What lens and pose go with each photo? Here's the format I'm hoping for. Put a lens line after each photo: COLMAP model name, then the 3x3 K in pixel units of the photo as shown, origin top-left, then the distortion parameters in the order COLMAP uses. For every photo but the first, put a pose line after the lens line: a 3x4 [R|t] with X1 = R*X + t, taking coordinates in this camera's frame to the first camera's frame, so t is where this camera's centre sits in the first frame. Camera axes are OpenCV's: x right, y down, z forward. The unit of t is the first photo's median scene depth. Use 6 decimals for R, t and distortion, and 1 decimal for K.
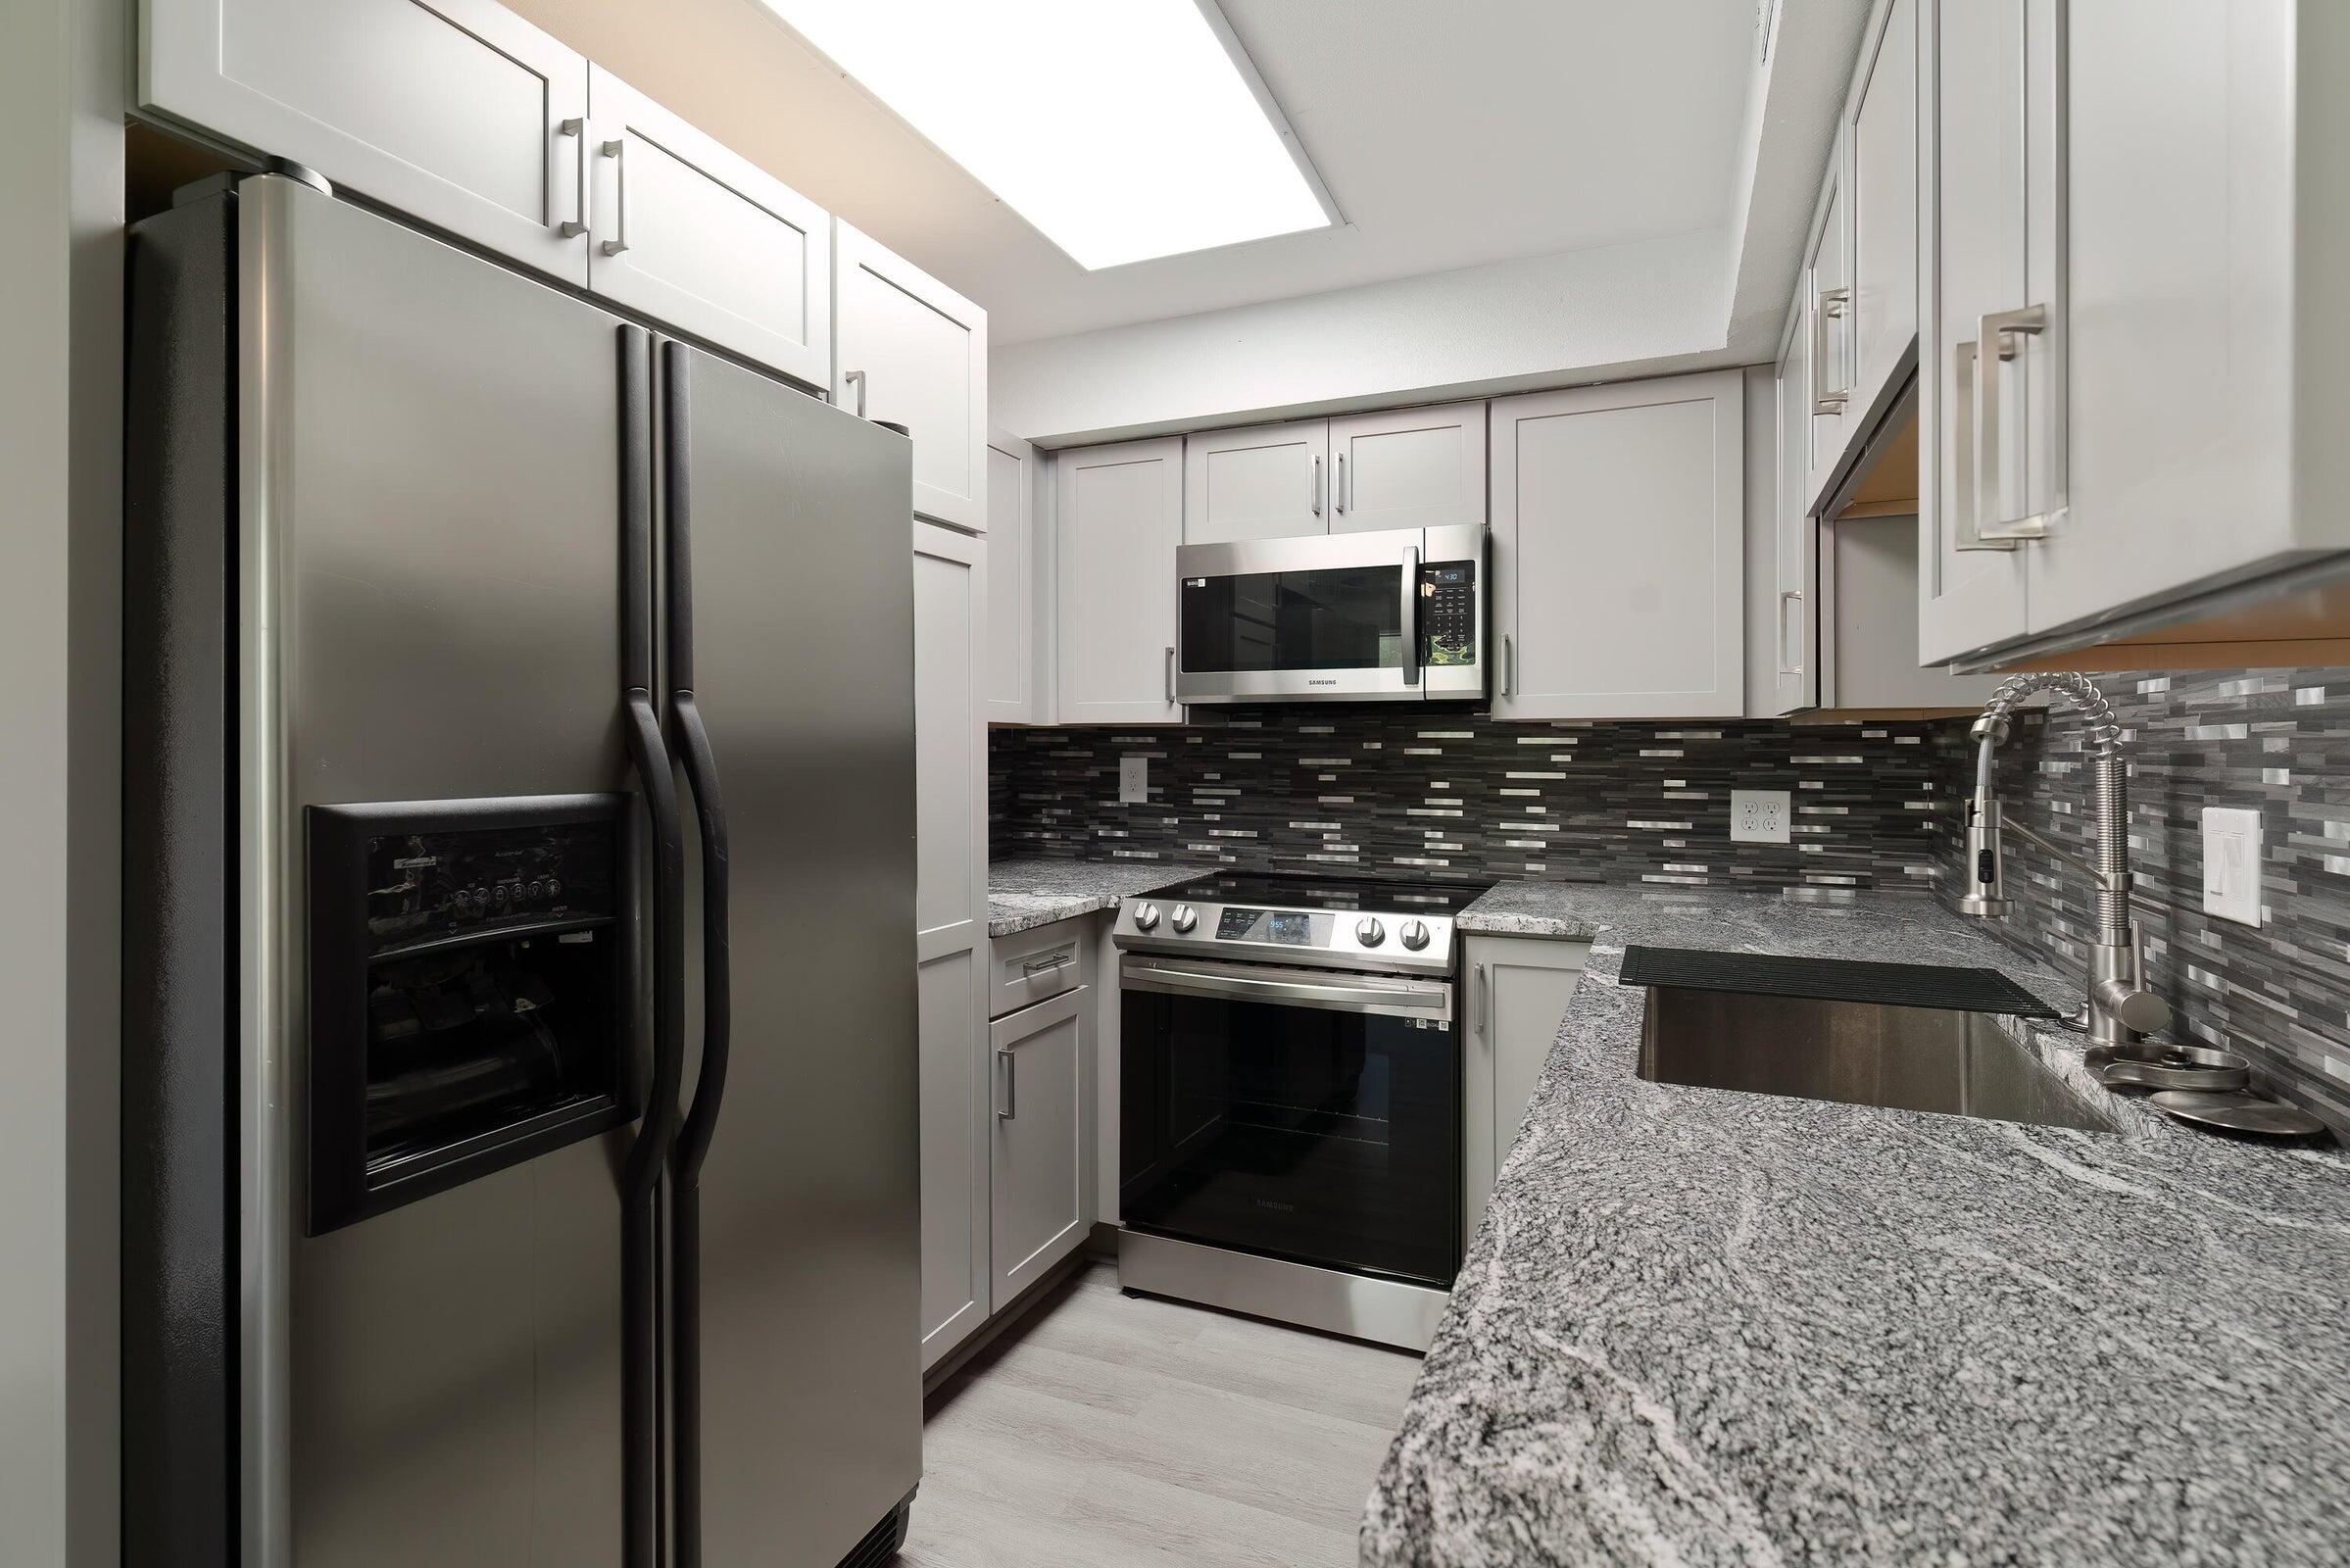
lens RADIAL K [[1139.6, 0, 1164.6], [0, 1139.6, 764.7], [0, 0, 1]] dist [0.004367, 0.000300]
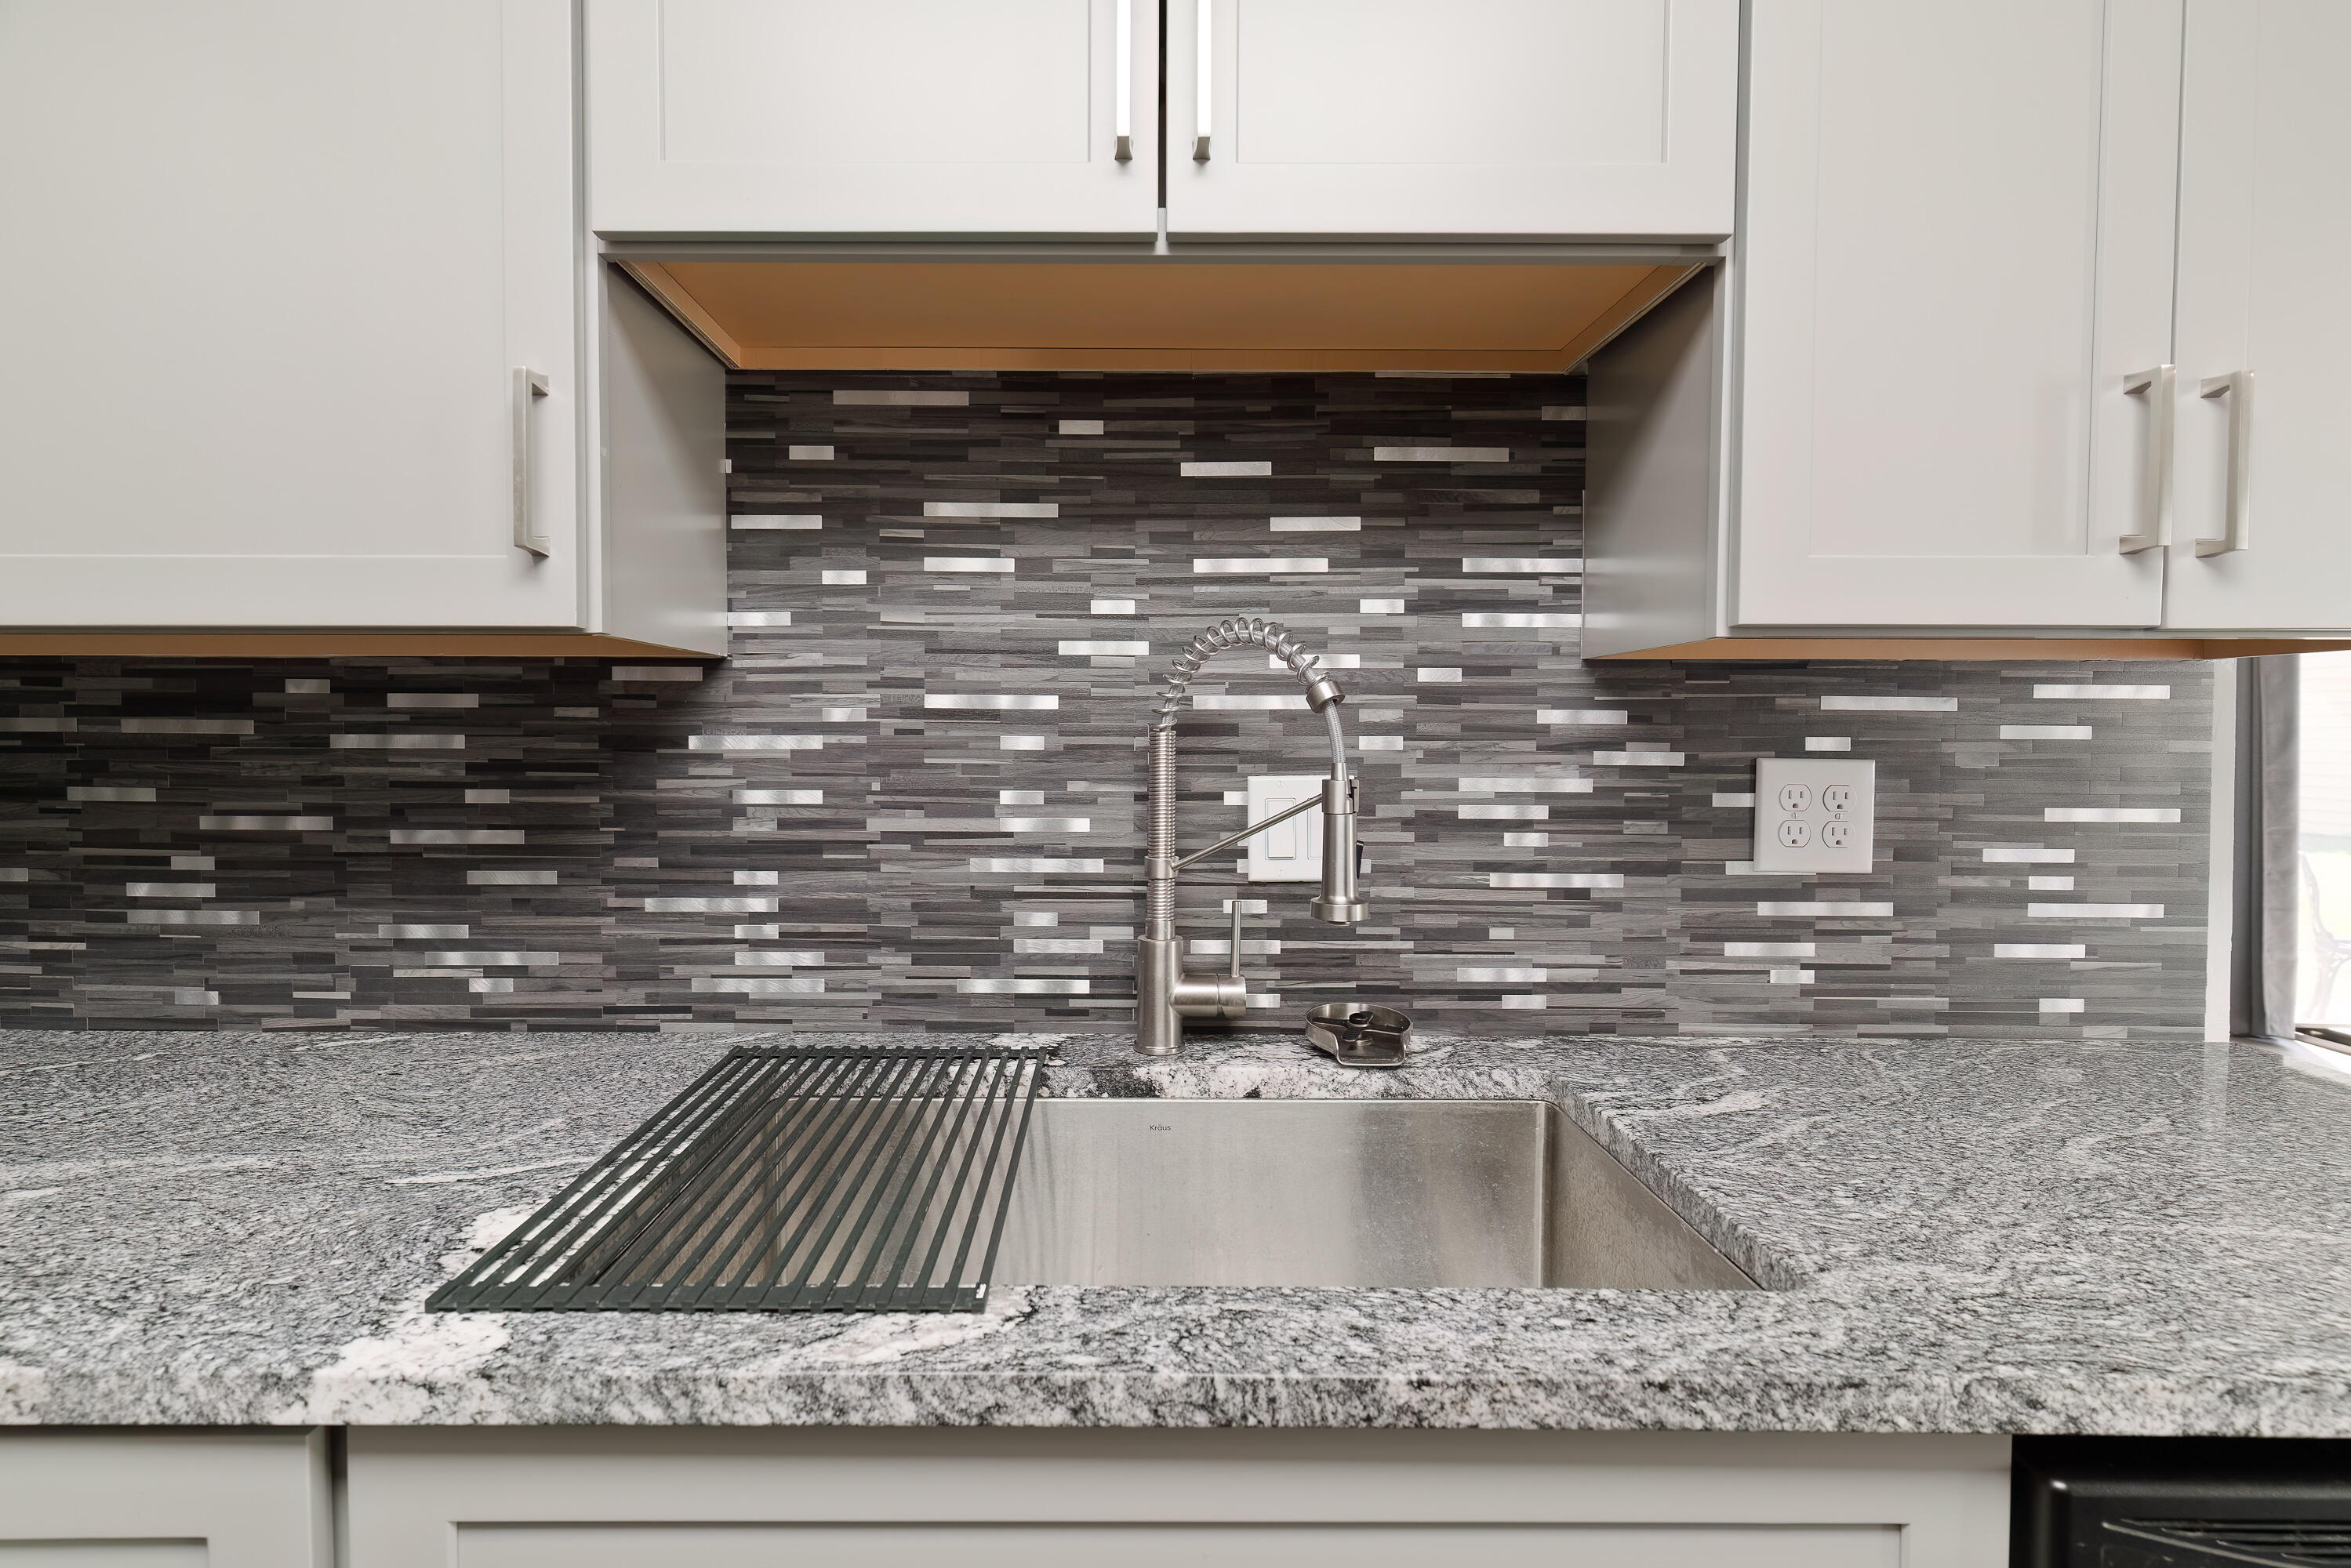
lens RADIAL K [[1146.3, 0, 1135.0], [0, 1146.3, 762.8], [0, 0, 1]] dist [0.003818, 0.000990]
pose [[-0.410359, -0.032757, 0.911335, 0.015064], [0.010461, 0.999120, 0.040623, -0.007506], [-0.911864, 0.026204, -0.409656, 0.668845]]
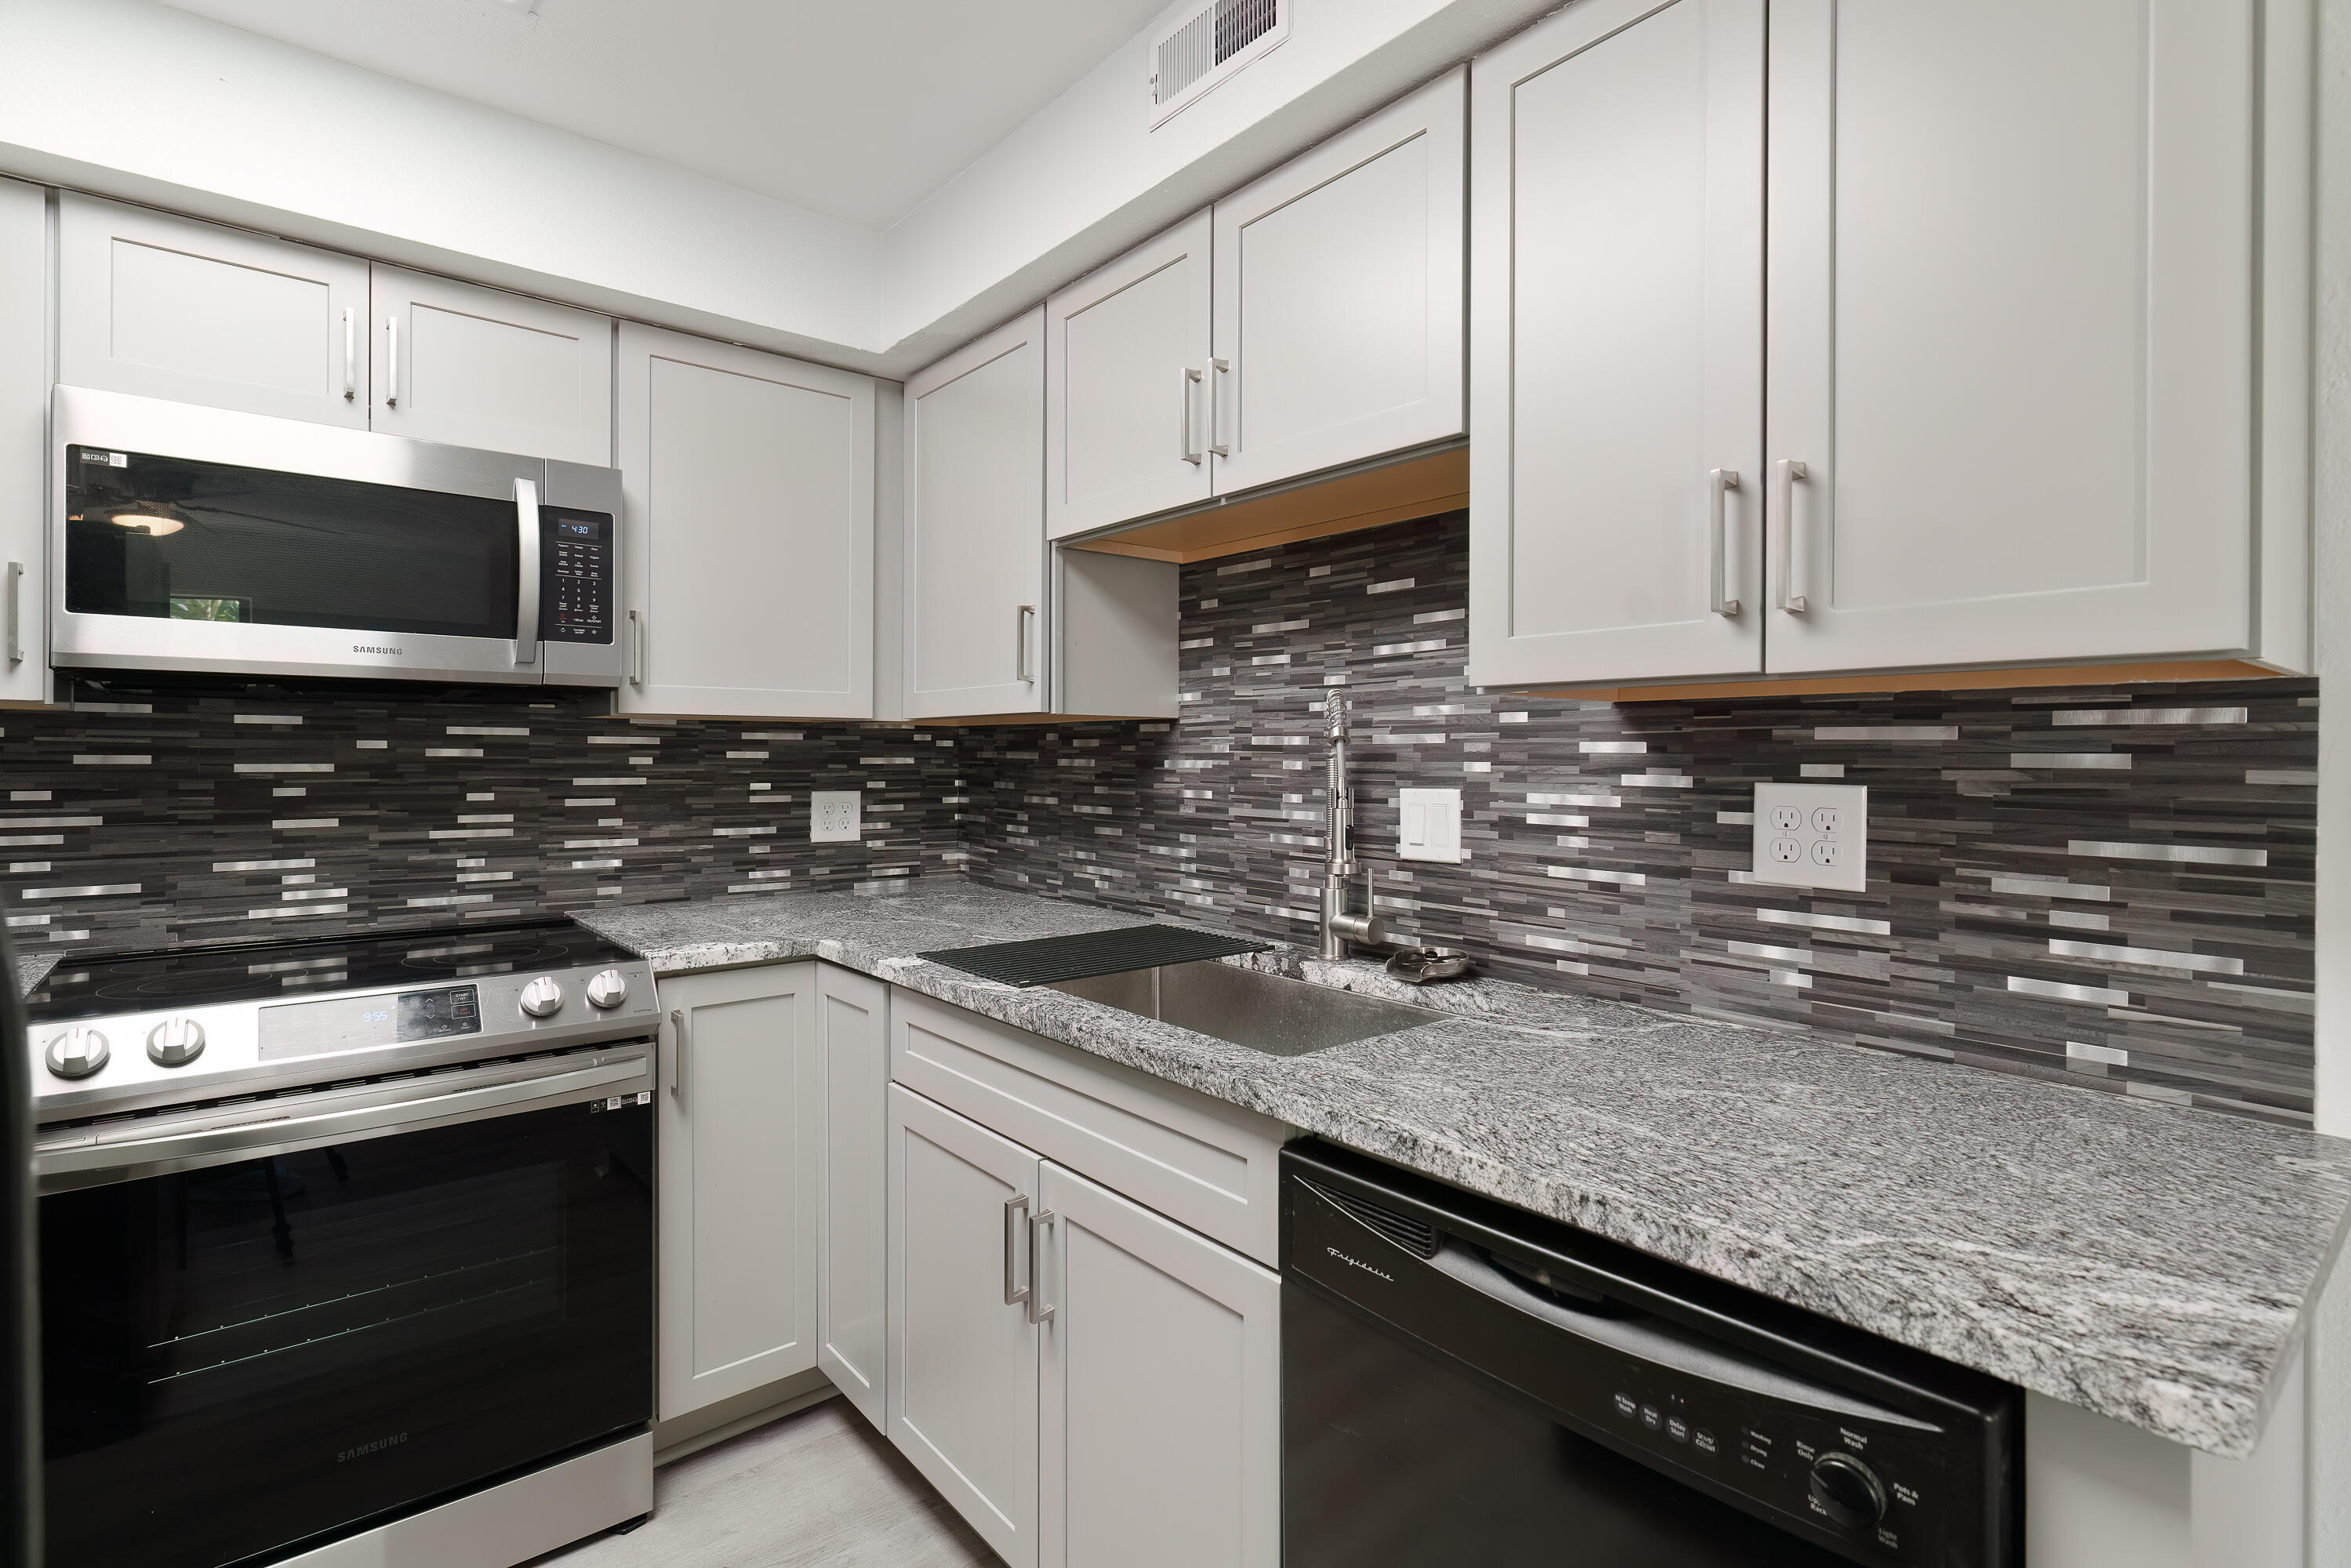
lens RADIAL K [[1140.0, 0, 1165.1], [0, 1140.0, 764.7], [0, 0, 1]] dist [0.004367, 0.000300]
pose [[0.447313, -0.007703, 0.894345, -0.254130], [0.011159, 0.999933, 0.003031, -0.000993], [-0.894308, 0.008624, 0.447369, 0.268514]]
